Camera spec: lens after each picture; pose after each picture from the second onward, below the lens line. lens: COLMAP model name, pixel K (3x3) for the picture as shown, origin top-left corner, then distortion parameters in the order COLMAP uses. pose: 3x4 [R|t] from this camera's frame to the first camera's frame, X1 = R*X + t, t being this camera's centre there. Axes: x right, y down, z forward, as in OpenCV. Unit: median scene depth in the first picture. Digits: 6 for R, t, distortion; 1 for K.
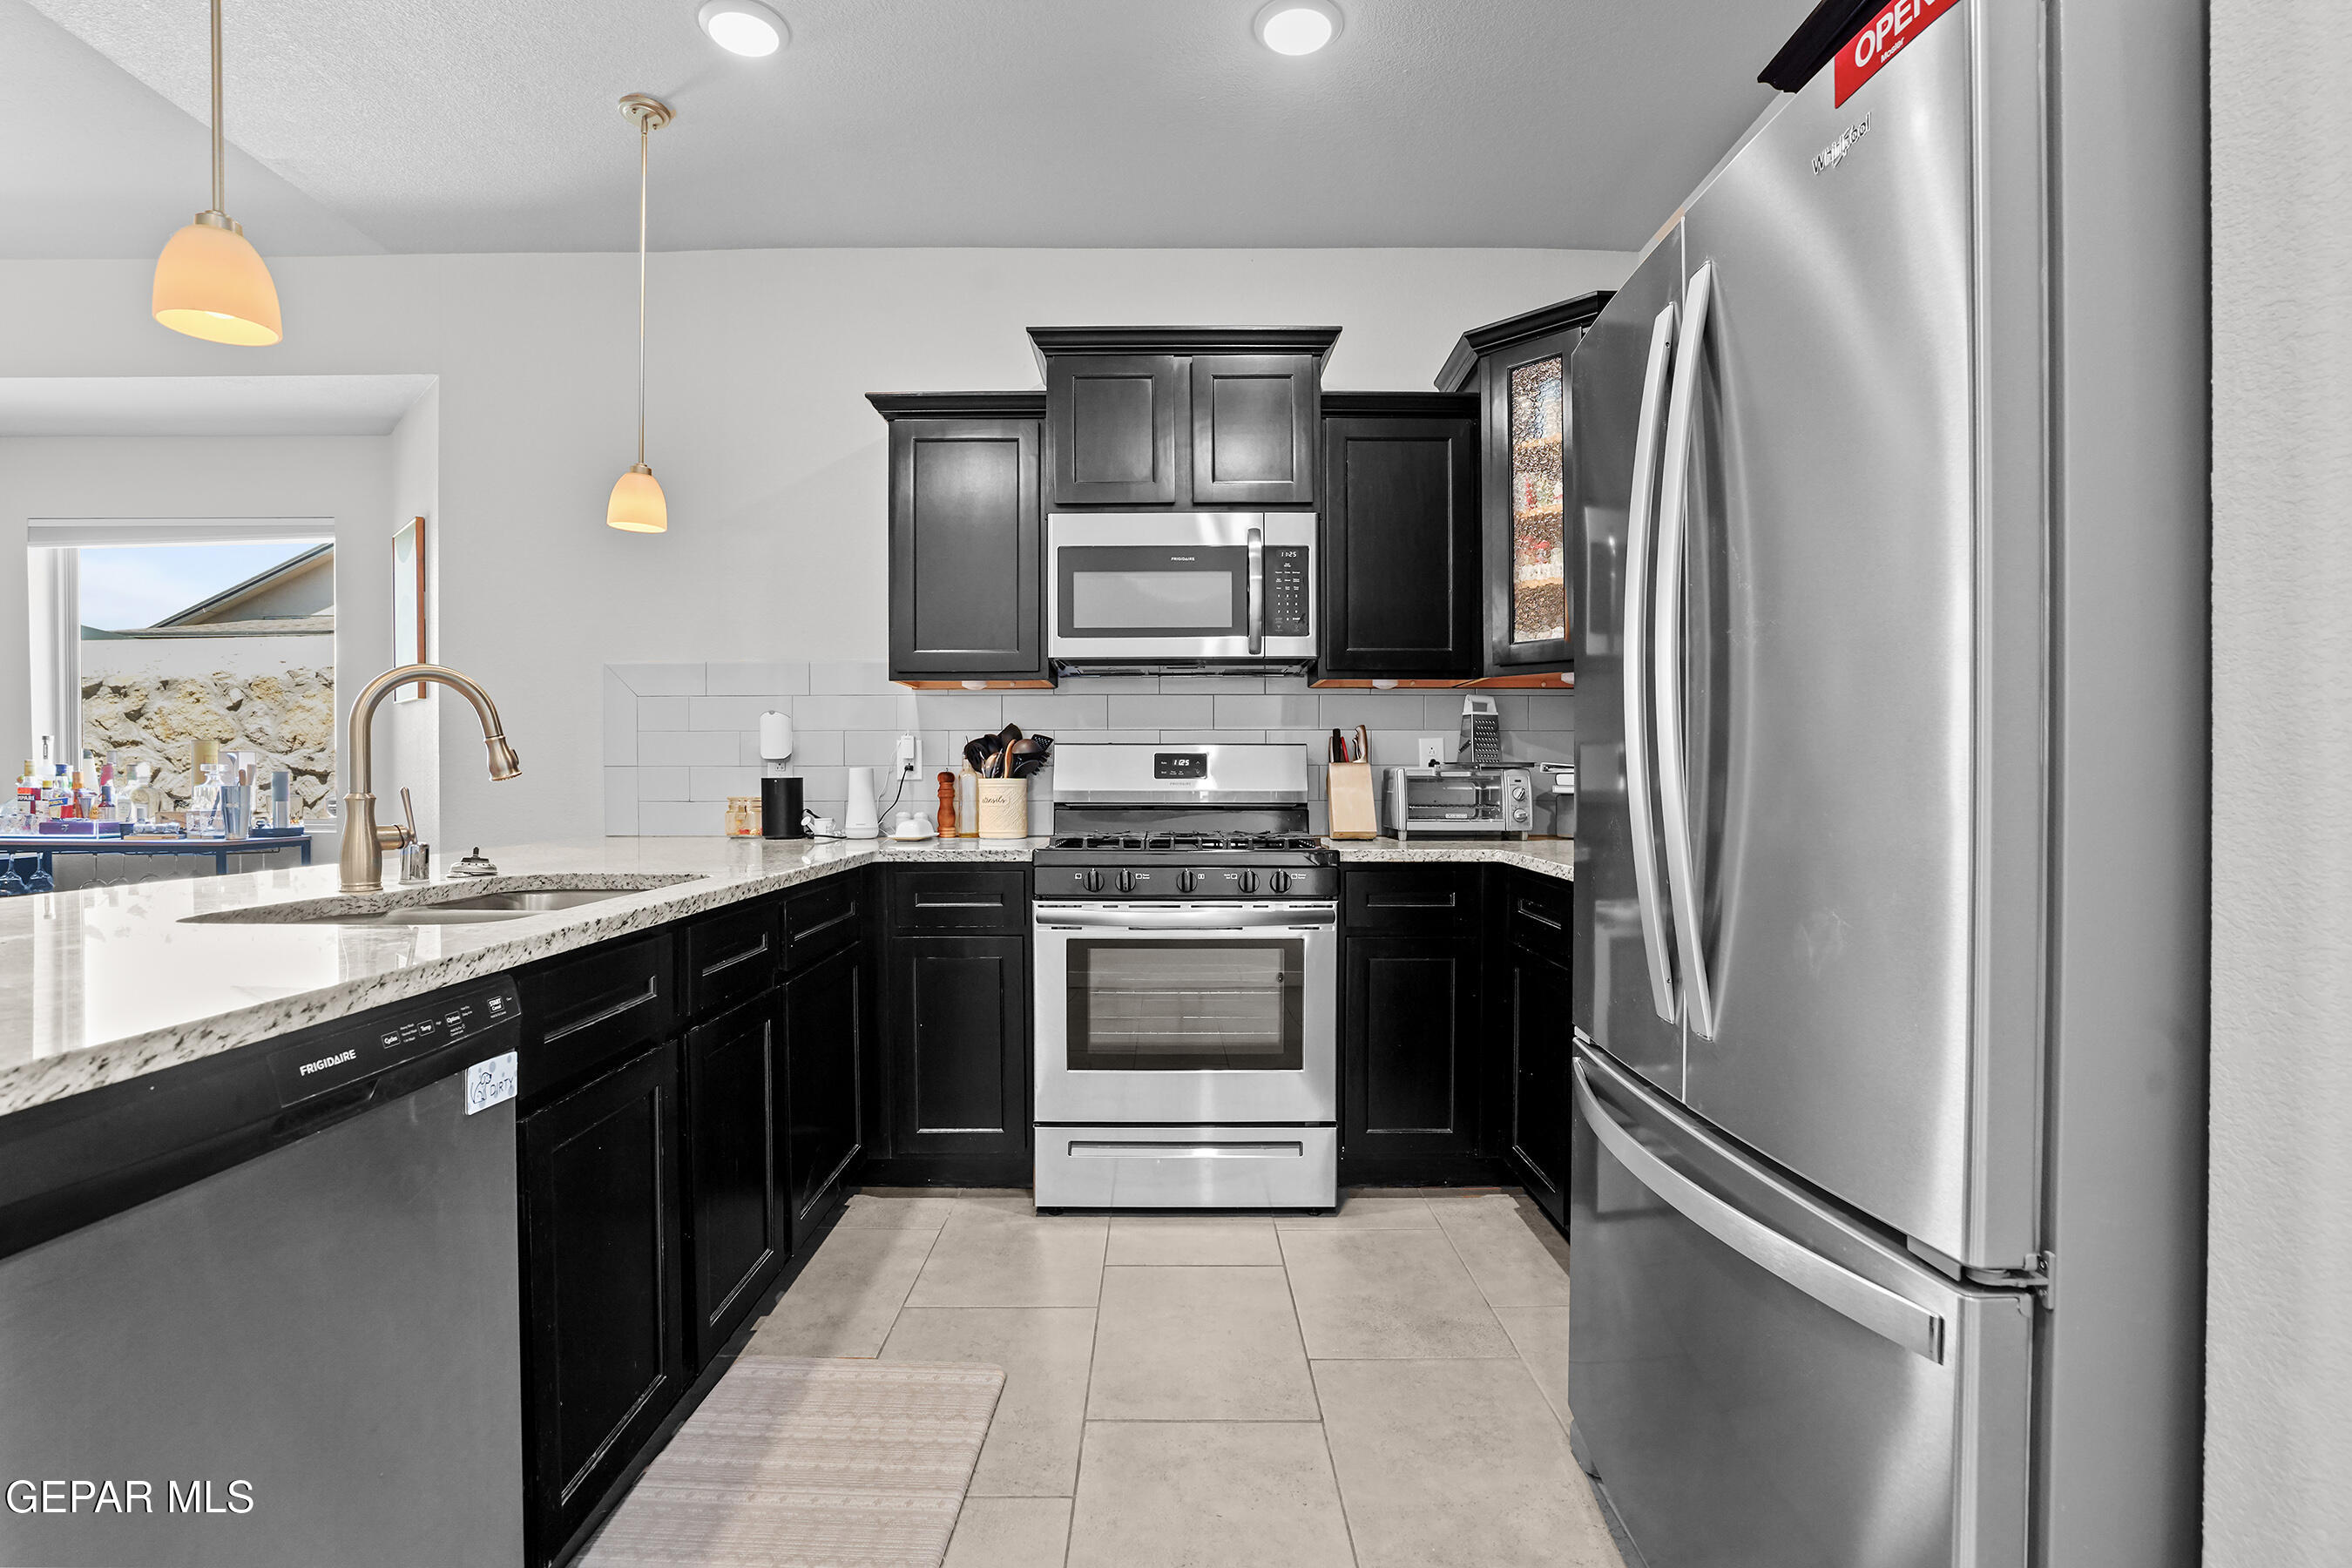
lens RADIAL K [[1092.7, 0, 1167.9], [0, 1092.7, 788.5], [0, 0, 1]] dist [-0.055923, 0.018440]
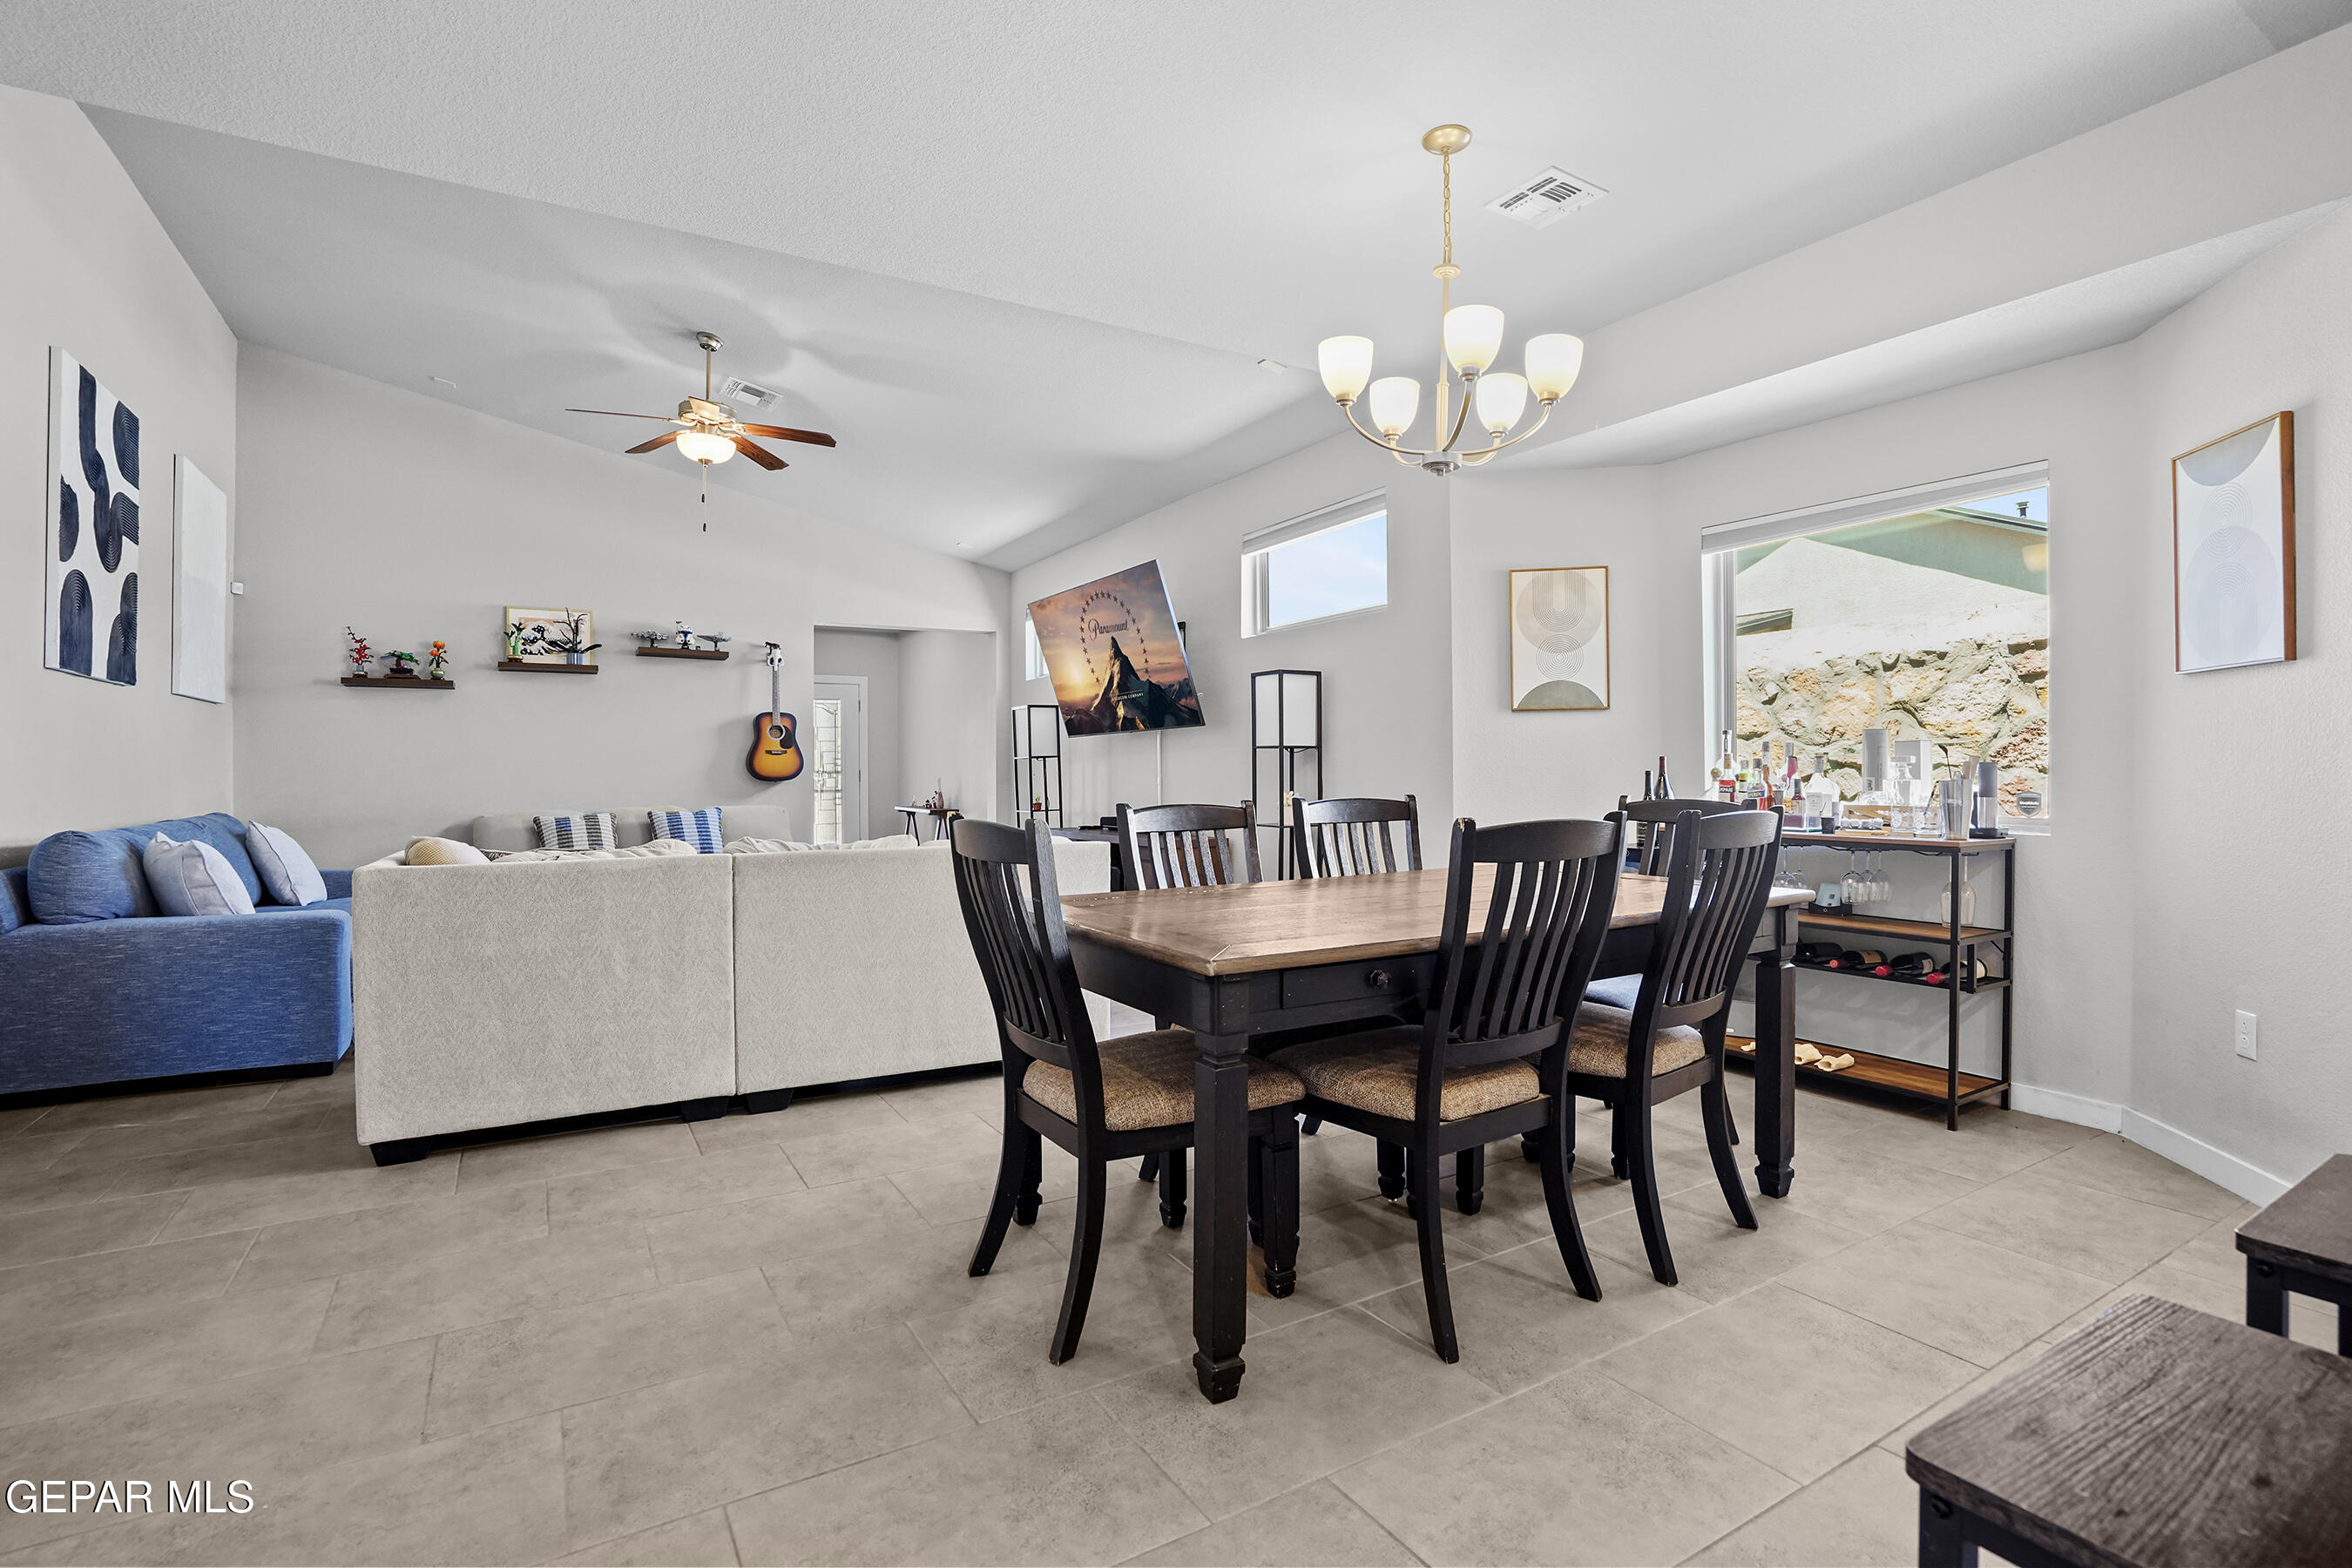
lens RADIAL K [[1092.7, 0, 1182.6], [0, 1092.7, 765.9], [0, 0, 1]] dist [-0.055923, 0.018440]
pose [[0.511392, -0.003242, -0.859341, -0.548701], [-0.010897, 0.999888, -0.010257, 0.003095], [0.859278, 0.014610, 0.511300, -0.014611]]
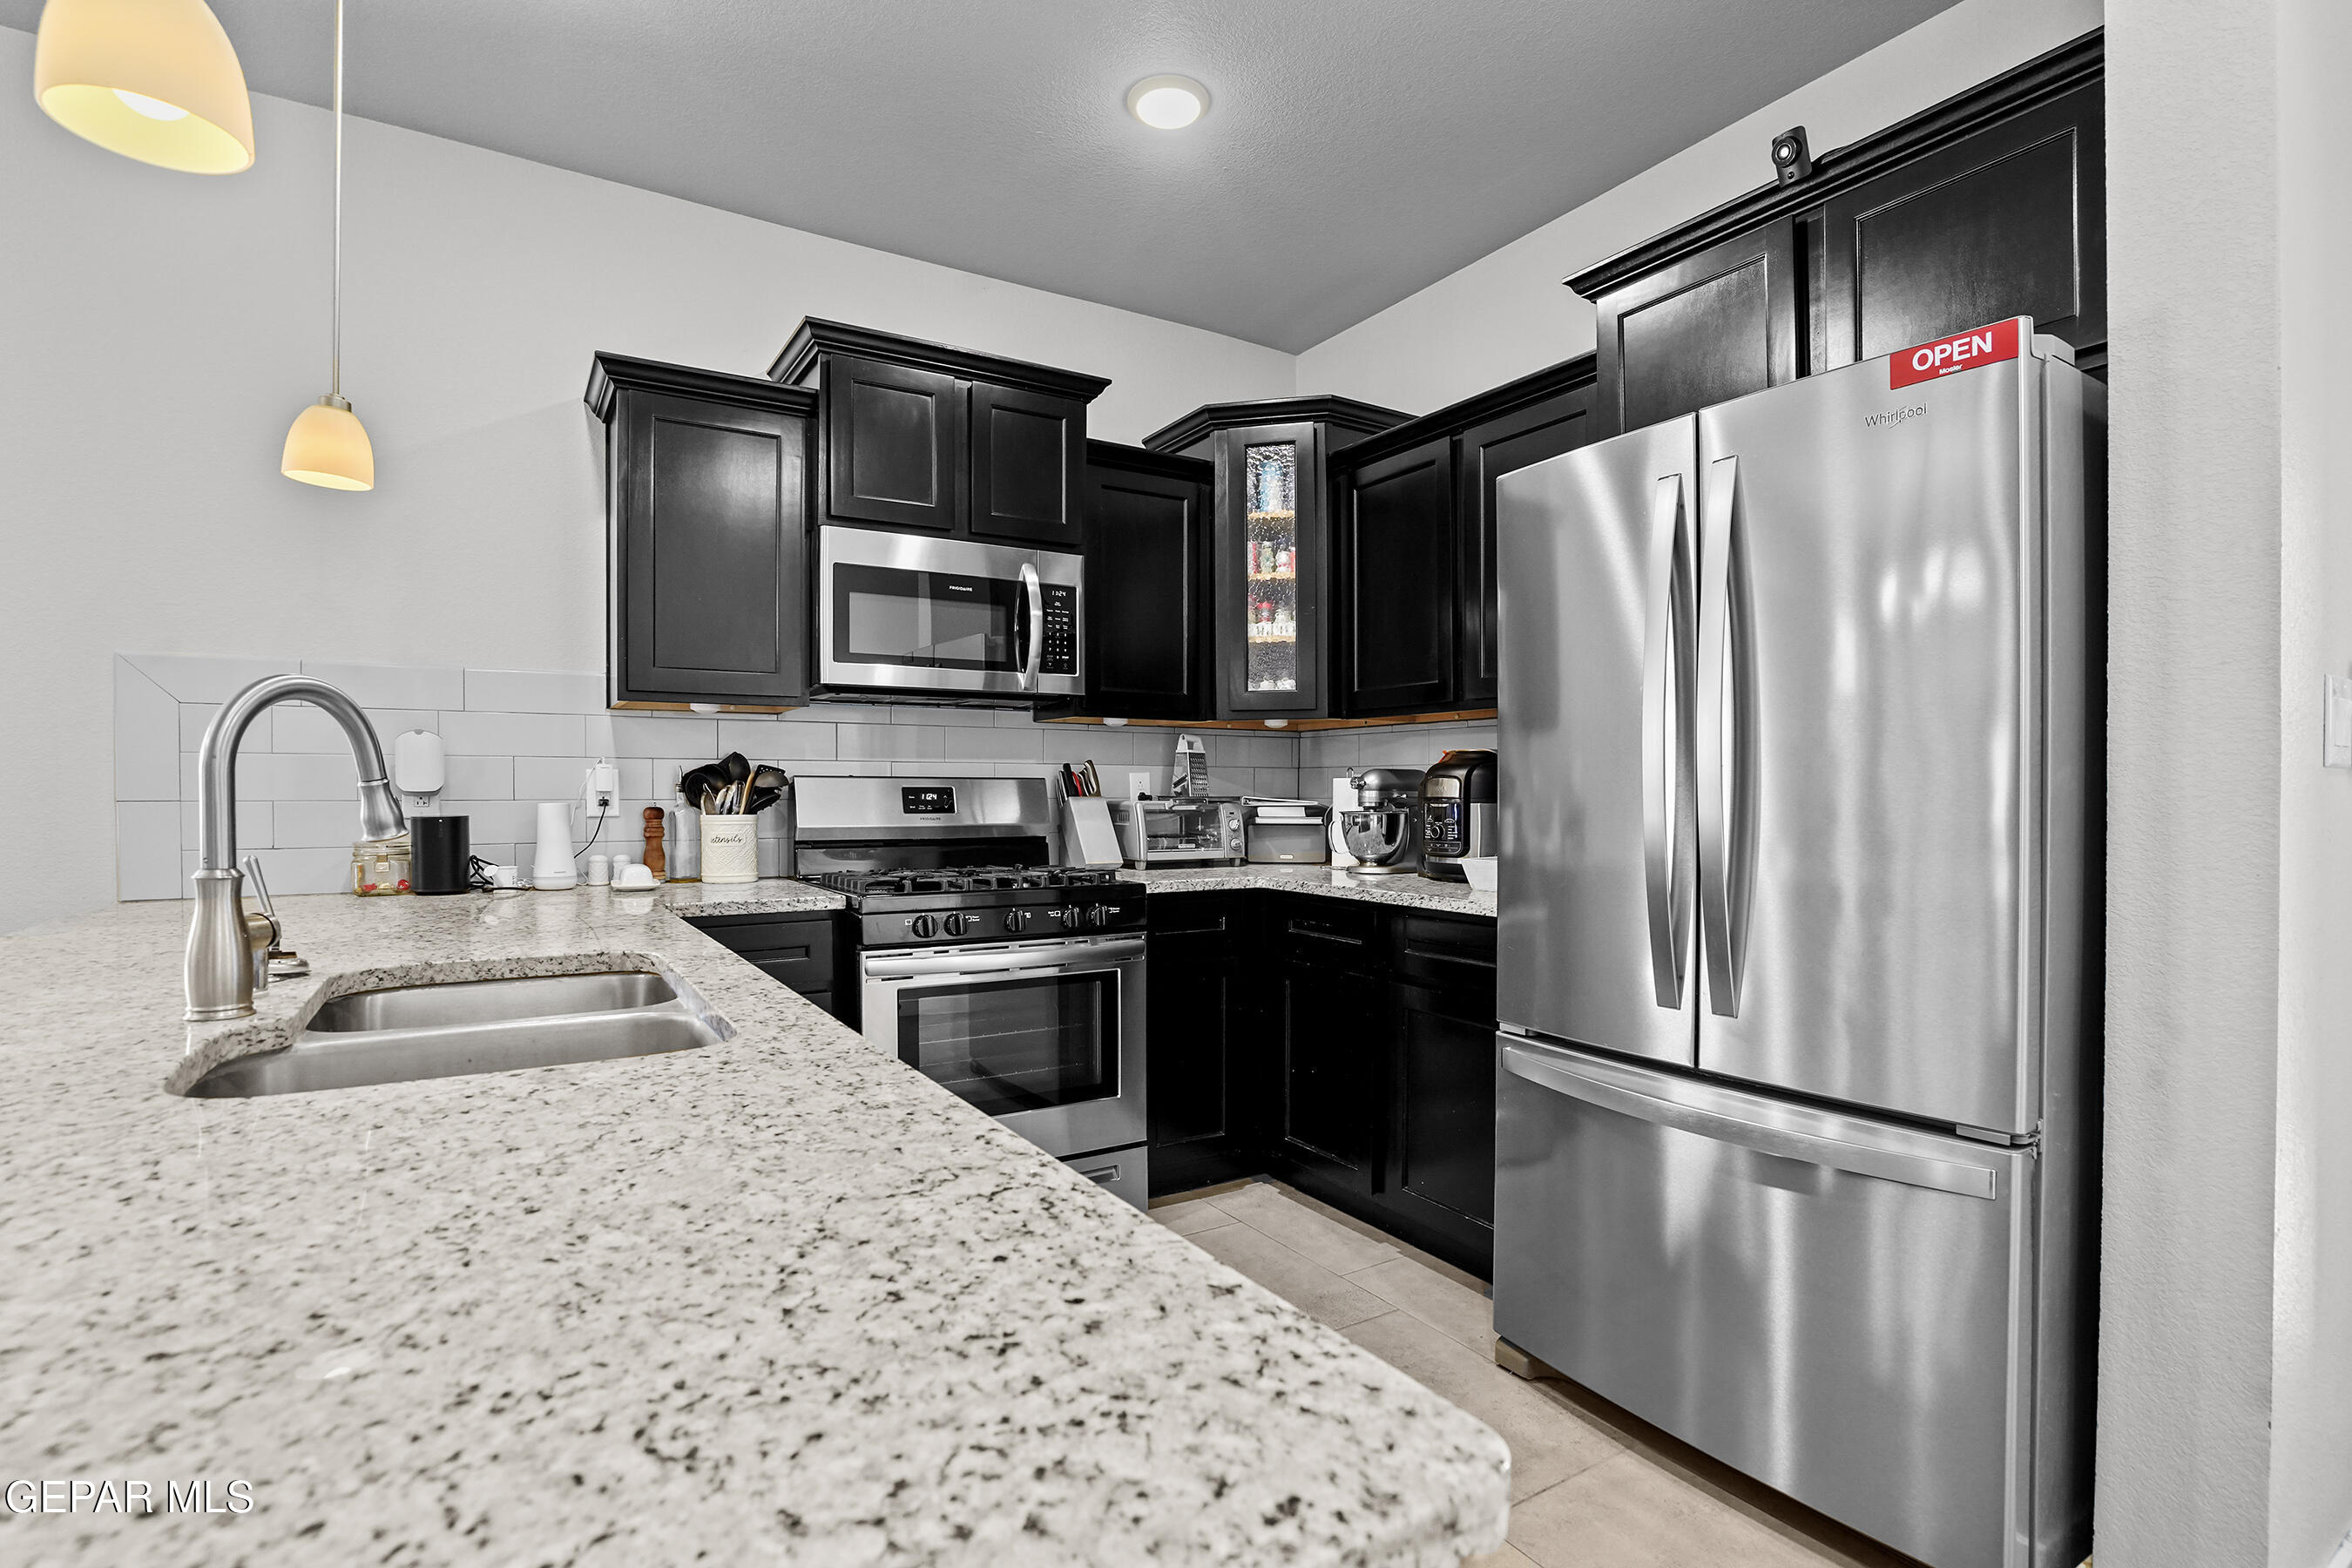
lens RADIAL K [[1092.7, 0, 1154.9], [0, 1092.7, 800.2], [0, 0, 1]] dist [-0.055923, 0.018440]
pose [[0.855519, -0.002757, 0.517764, -0.341971], [0.004566, 0.999987, -0.002218, -0.019091], [-0.517751, 0.004262, 0.855520, 0.081077]]
